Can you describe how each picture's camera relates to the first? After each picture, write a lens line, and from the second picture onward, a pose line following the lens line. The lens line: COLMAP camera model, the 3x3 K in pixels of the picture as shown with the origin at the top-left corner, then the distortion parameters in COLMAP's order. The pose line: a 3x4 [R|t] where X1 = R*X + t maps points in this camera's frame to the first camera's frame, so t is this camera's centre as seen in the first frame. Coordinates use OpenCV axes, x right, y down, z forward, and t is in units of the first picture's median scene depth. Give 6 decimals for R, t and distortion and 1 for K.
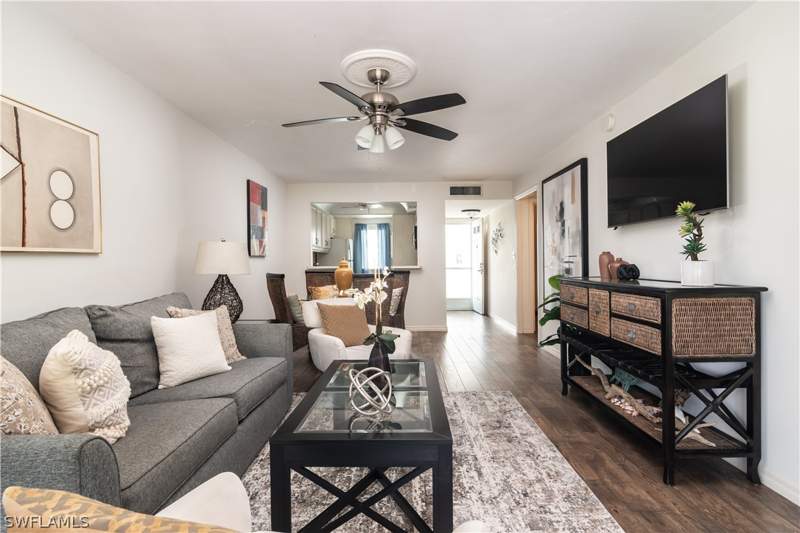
lens RADIAL K [[408.1, 0, 400.0], [0, 408.1, 266.5], [0, 0, 1]] dist [0.000370, 0.000071]
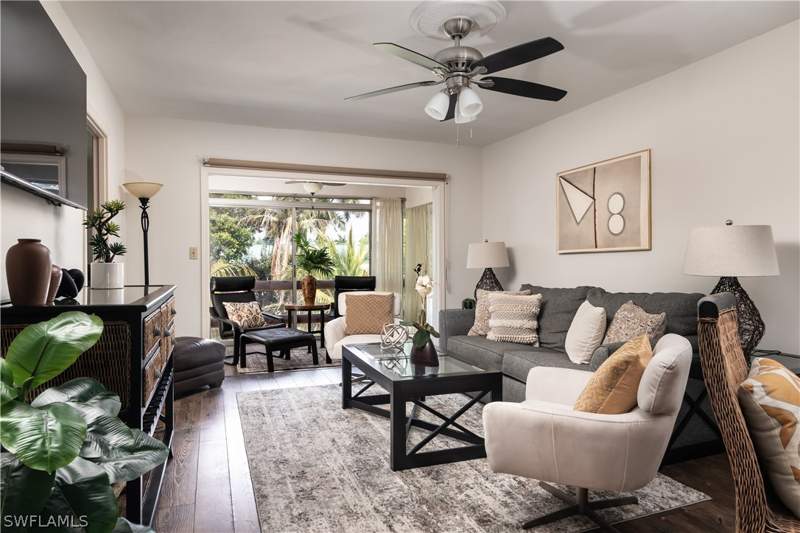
lens RADIAL K [[494.8, 0, 400.0], [0, 494.8, 266.5], [0, 0, 1]] dist [0.000450, 0.000003]
pose [[-0.932725, 0.014122, -0.360311, 0.518124], [0.002925, 0.999496, 0.031601, -0.035811], [0.360576, 0.028421, -0.932297, 2.358046]]
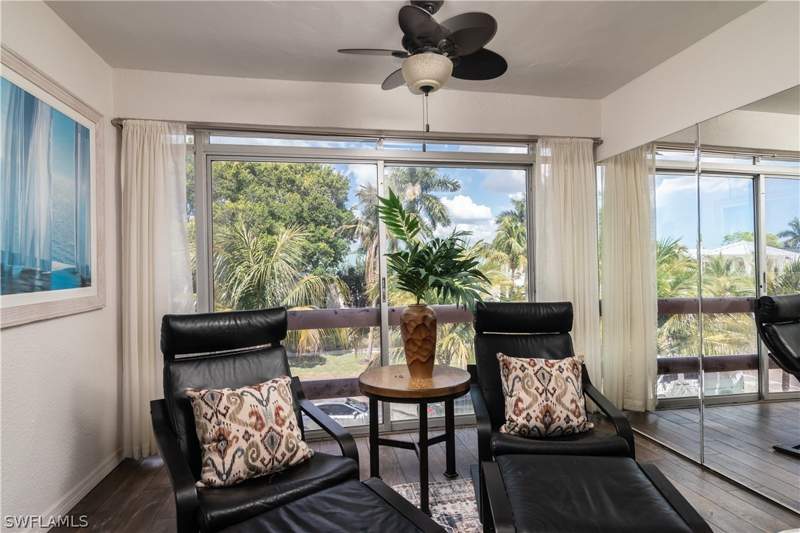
lens RADIAL K [[441.3, 0, 400.0], [0, 441.3, 266.5], [0, 0, 1]] dist [0.000083, -0.000005]
pose [[-0.981585, 0.026544, -0.189174, 0.373046], [0.023691, 0.999569, 0.017325, -0.020437], [0.189552, 0.012524, -0.981791, 1.480539]]
